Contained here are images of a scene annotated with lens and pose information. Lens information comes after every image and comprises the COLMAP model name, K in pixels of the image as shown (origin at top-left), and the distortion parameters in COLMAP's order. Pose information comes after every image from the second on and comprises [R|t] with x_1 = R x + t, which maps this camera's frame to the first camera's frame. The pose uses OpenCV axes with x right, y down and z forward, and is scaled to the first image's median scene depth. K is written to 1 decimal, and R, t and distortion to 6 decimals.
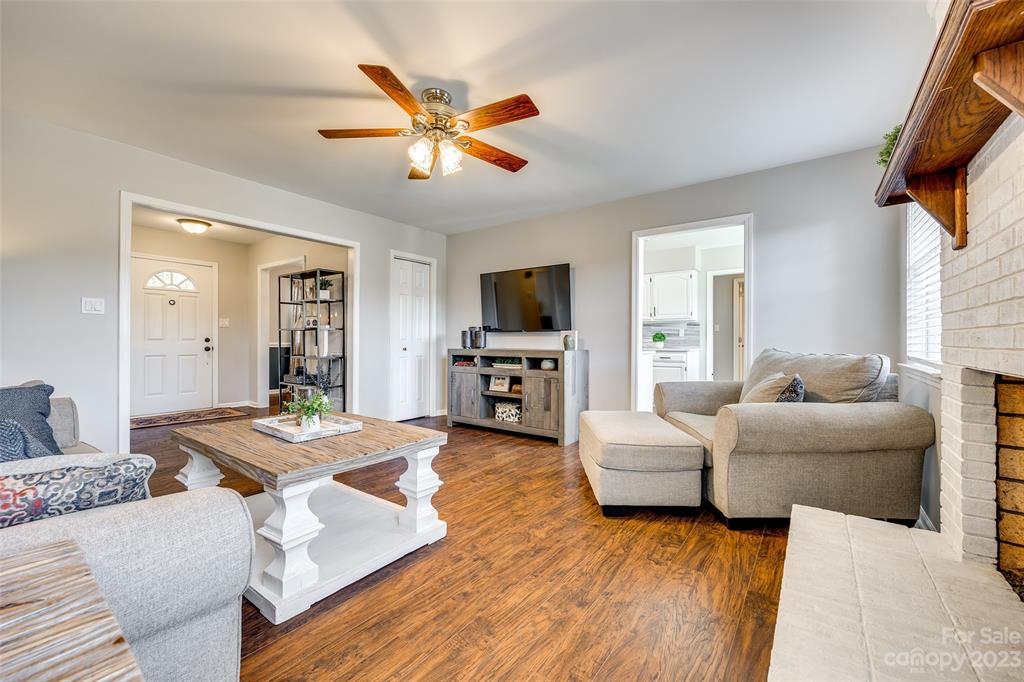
lens RADIAL K [[415.6, 0, 514.6], [0, 415.6, 345.0], [0, 0, 1]] dist [-0.001385, -0.000022]
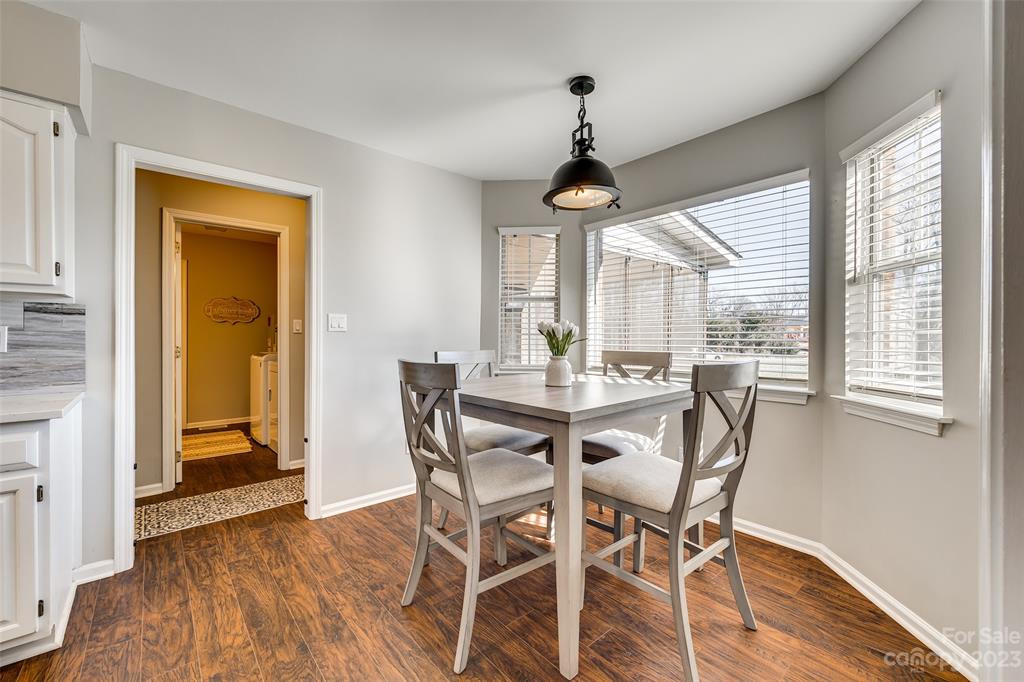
lens RADIAL K [[415.6, 0, 511.9], [0, 415.6, 339.7], [0, 0, 1]] dist [-0.001385, -0.000022]
pose [[0.226318, -0.003077, 0.974049, 0.317175], [0.001028, 0.999995, 0.002920, -0.041999], [-0.974053, 0.000340, 0.226320, 0.898416]]
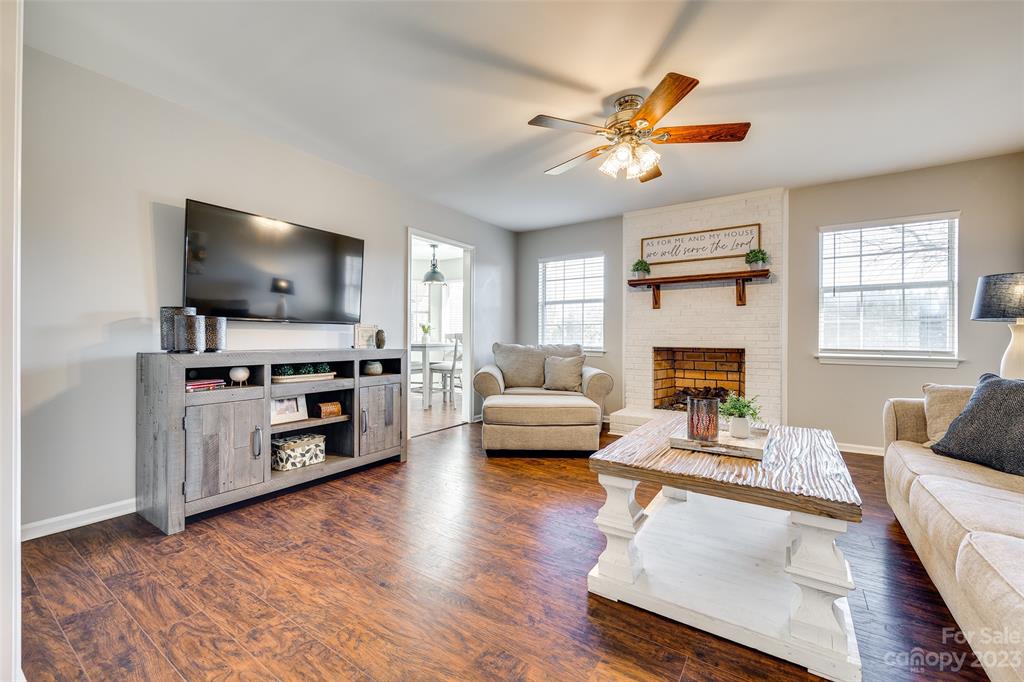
lens RADIAL K [[415.6, 0, 514.5], [0, 415.6, 338.1], [0, 0, 1]] dist [-0.001385, -0.000022]
pose [[-0.037367, -0.002856, 0.999298, -0.653778], [0.005568, 0.999980, 0.003066, -0.009640], [-0.999286, 0.005679, -0.037350, 0.705279]]
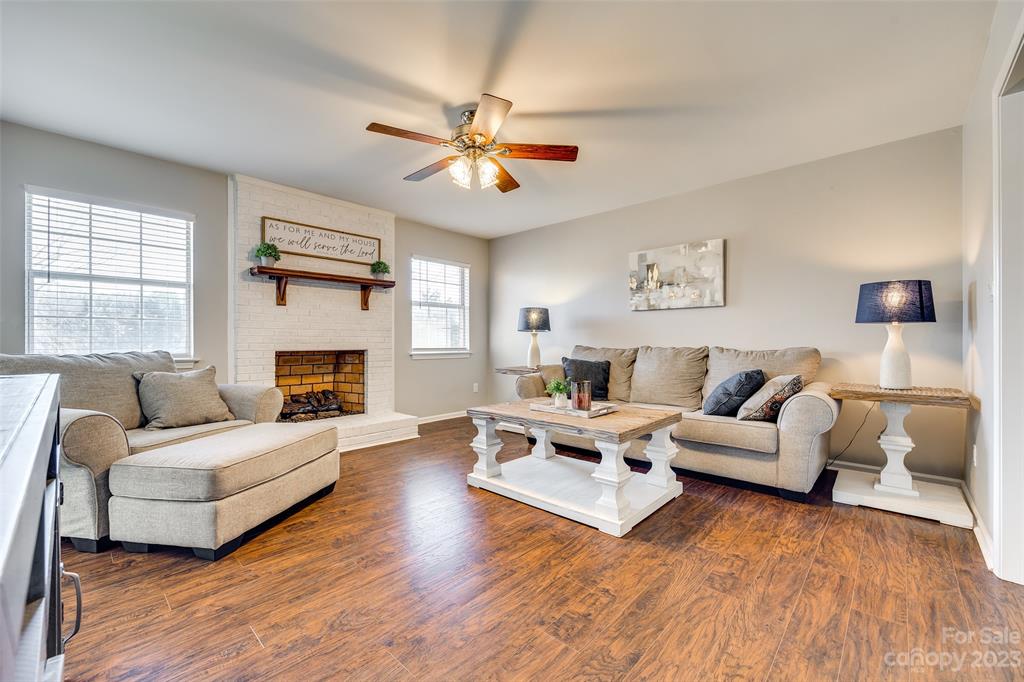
lens RADIAL K [[415.6, 0, 514.0], [0, 415.6, 338.6], [0, 0, 1]] dist [-0.001385, -0.000022]
pose [[-0.992776, 0.000566, 0.119979, -0.227466], [0.001139, 0.999988, 0.004701, -0.012089], [-0.119974, 0.004804, -0.992765, 1.107533]]
